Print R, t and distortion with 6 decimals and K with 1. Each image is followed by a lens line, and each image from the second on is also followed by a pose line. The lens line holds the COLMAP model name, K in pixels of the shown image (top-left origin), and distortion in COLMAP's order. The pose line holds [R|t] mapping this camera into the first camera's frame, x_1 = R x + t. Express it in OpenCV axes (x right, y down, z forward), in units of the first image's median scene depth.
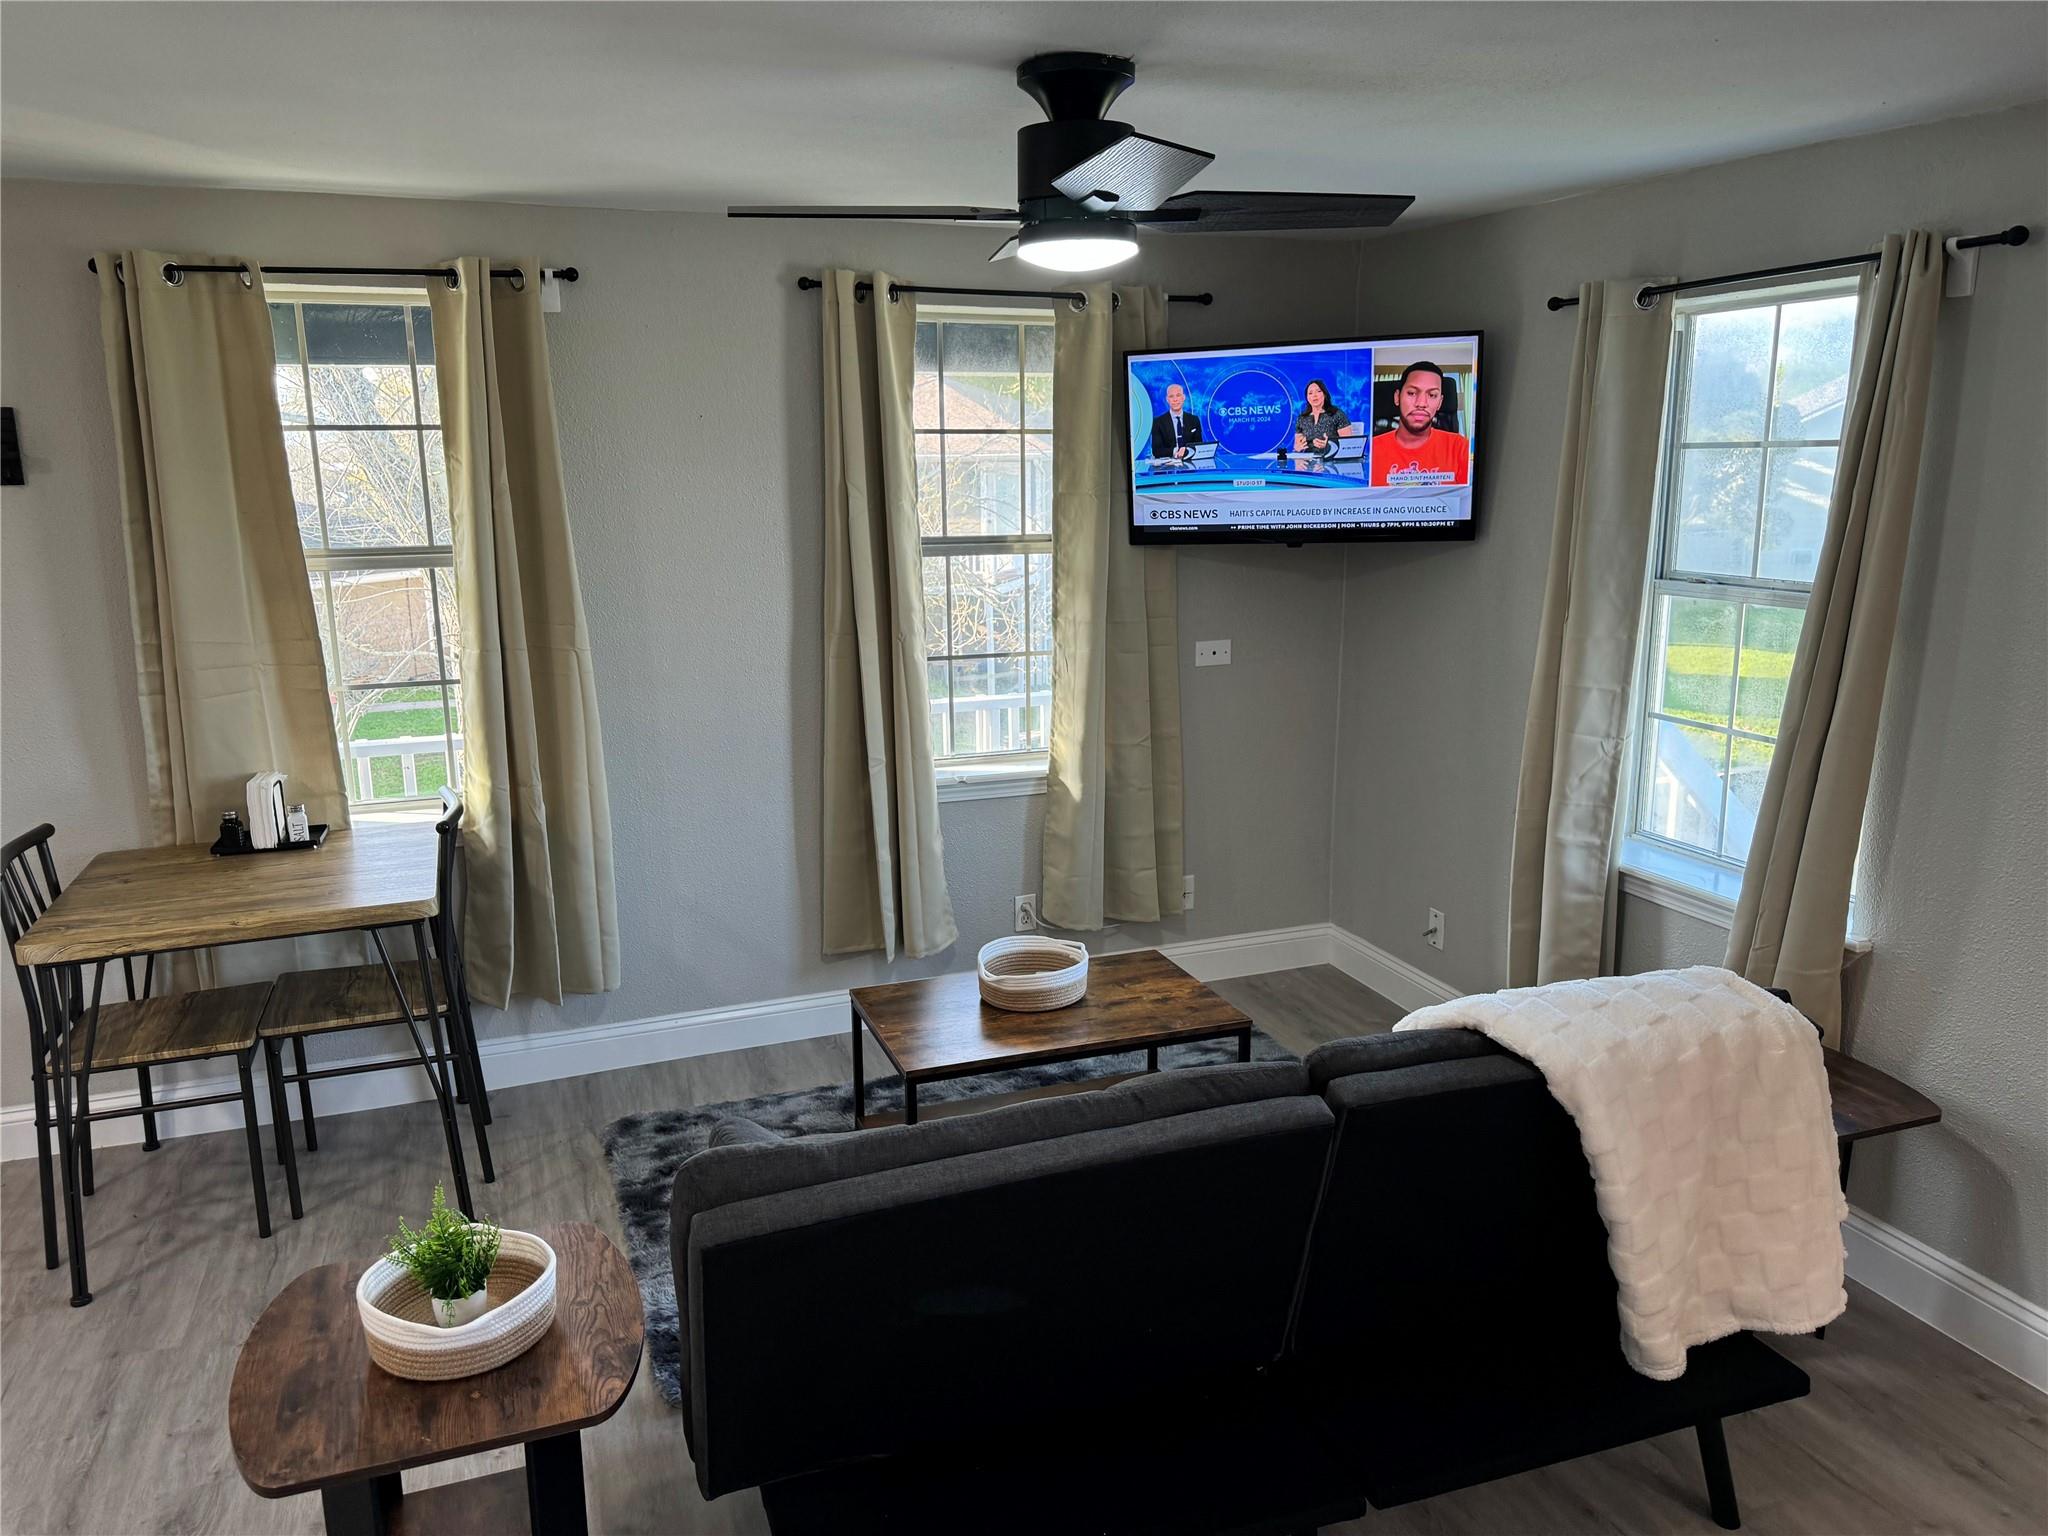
lens RADIAL K [[1416.5, 0, 1046.7], [0, 1416.5, 779.7], [0, 0, 1]] dist [-0.001757, -0.004244]
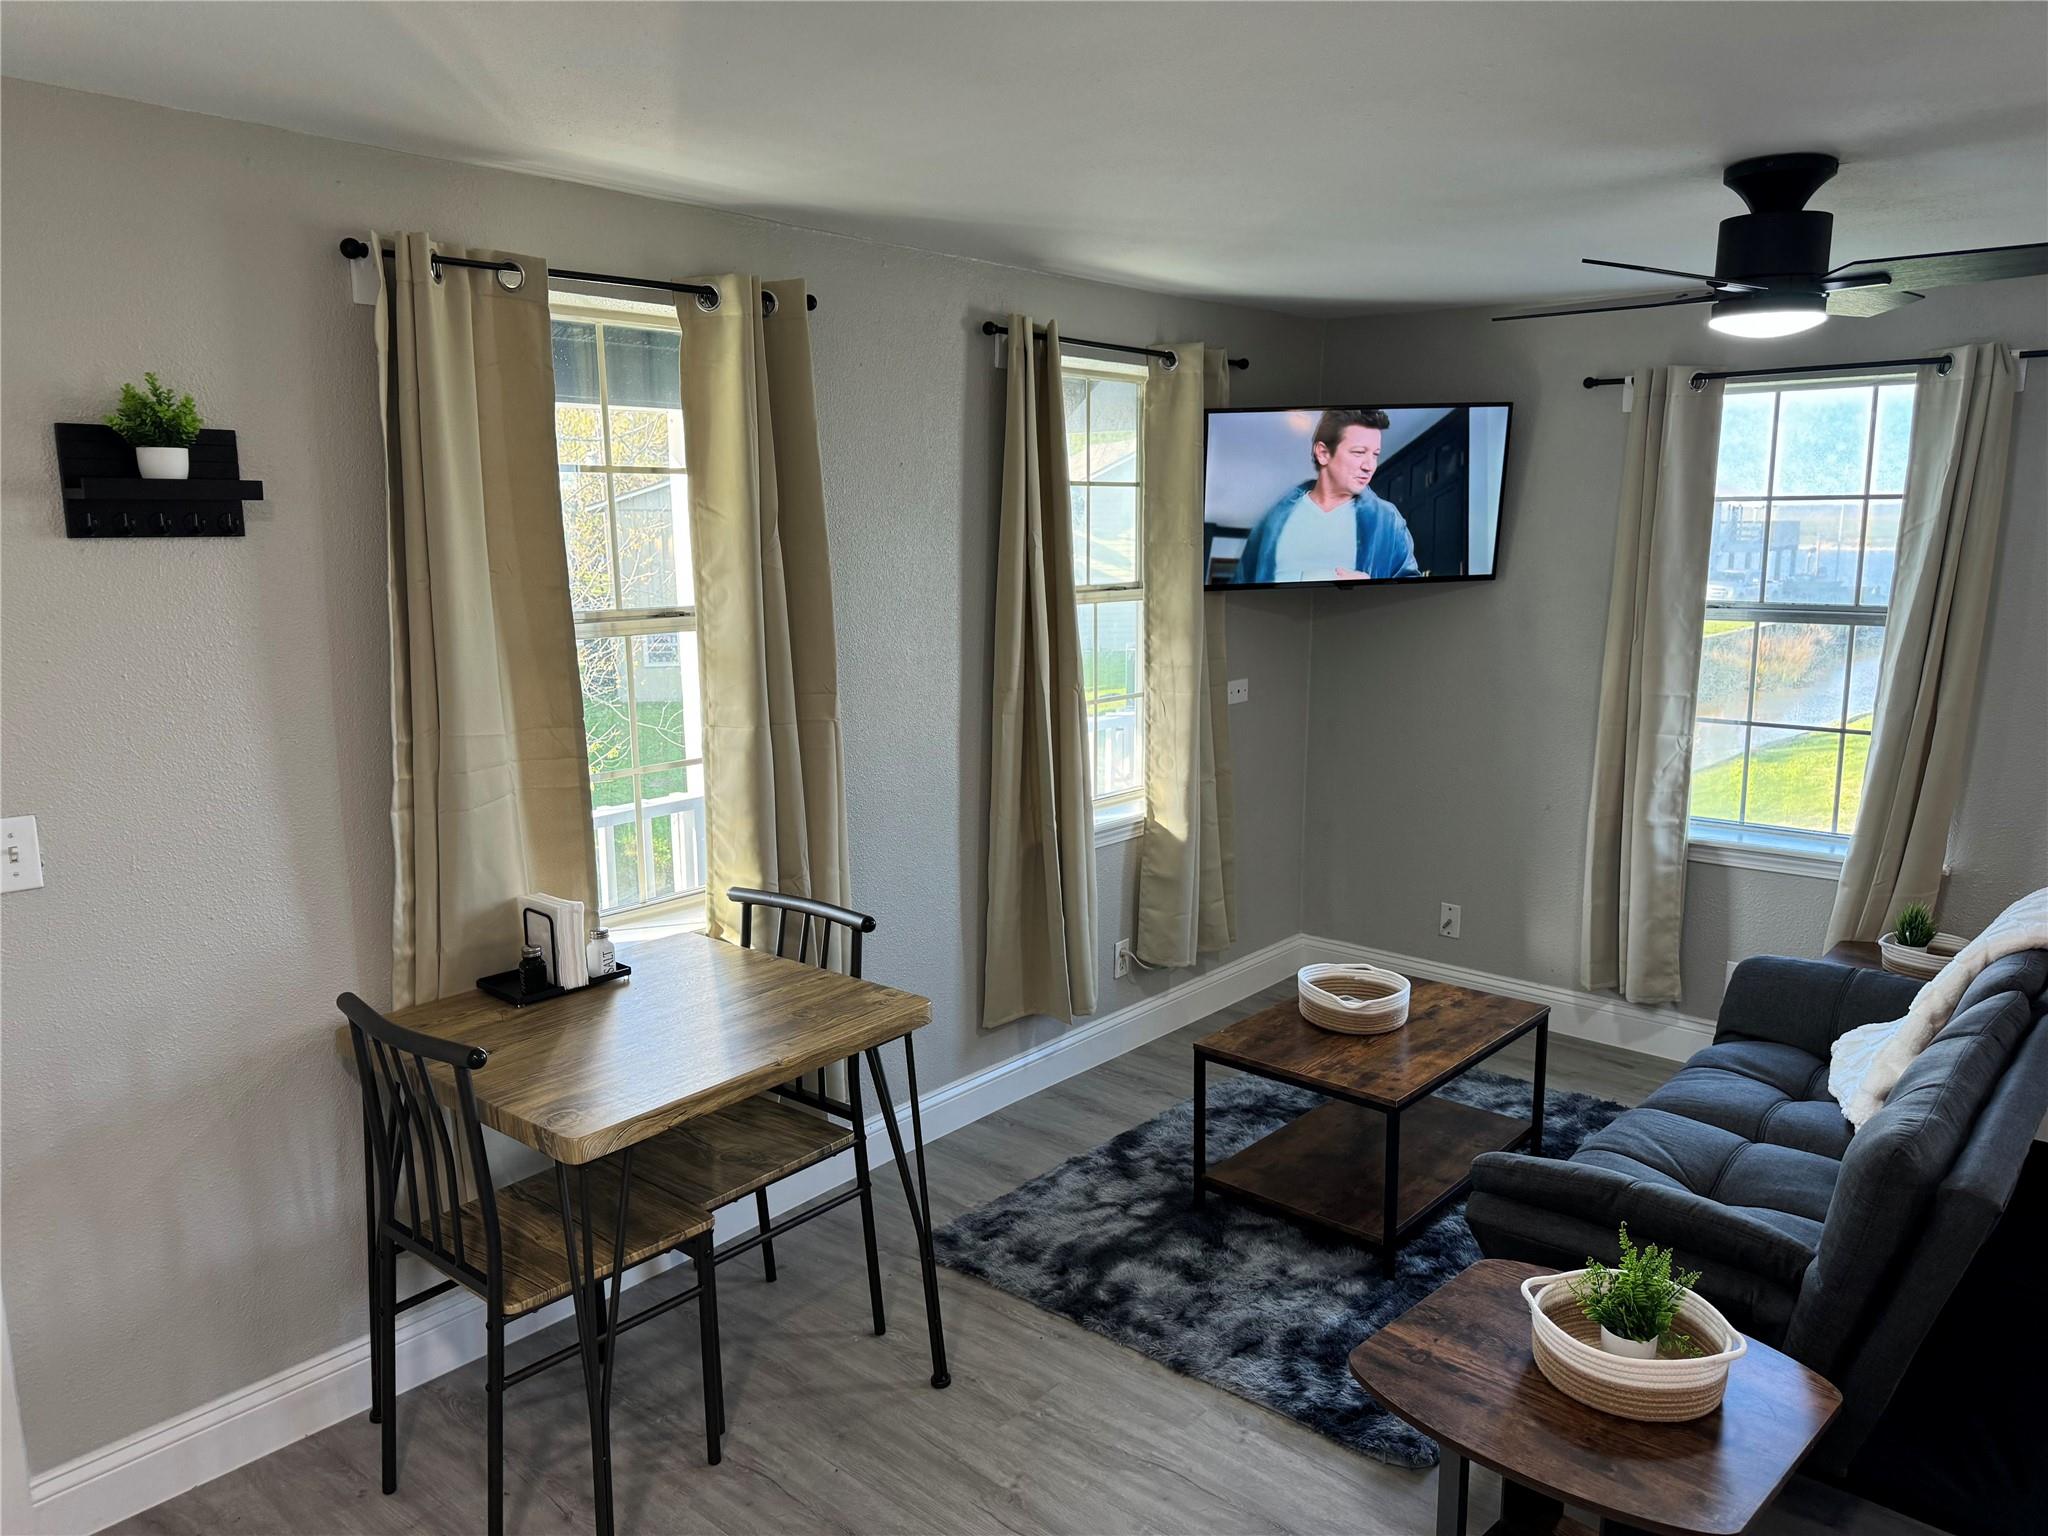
lens RADIAL K [[1420.1, 0, 1024.0], [0, 1420.1, 768.0], [0, 0, 1]] dist [0.008065, 0.003290]
pose [[0.887582, -0.079119, 0.453804, -0.659136], [0.101043, 0.994587, -0.024225, -0.028708], [-0.449431, 0.067355, 0.890772, 0.158828]]
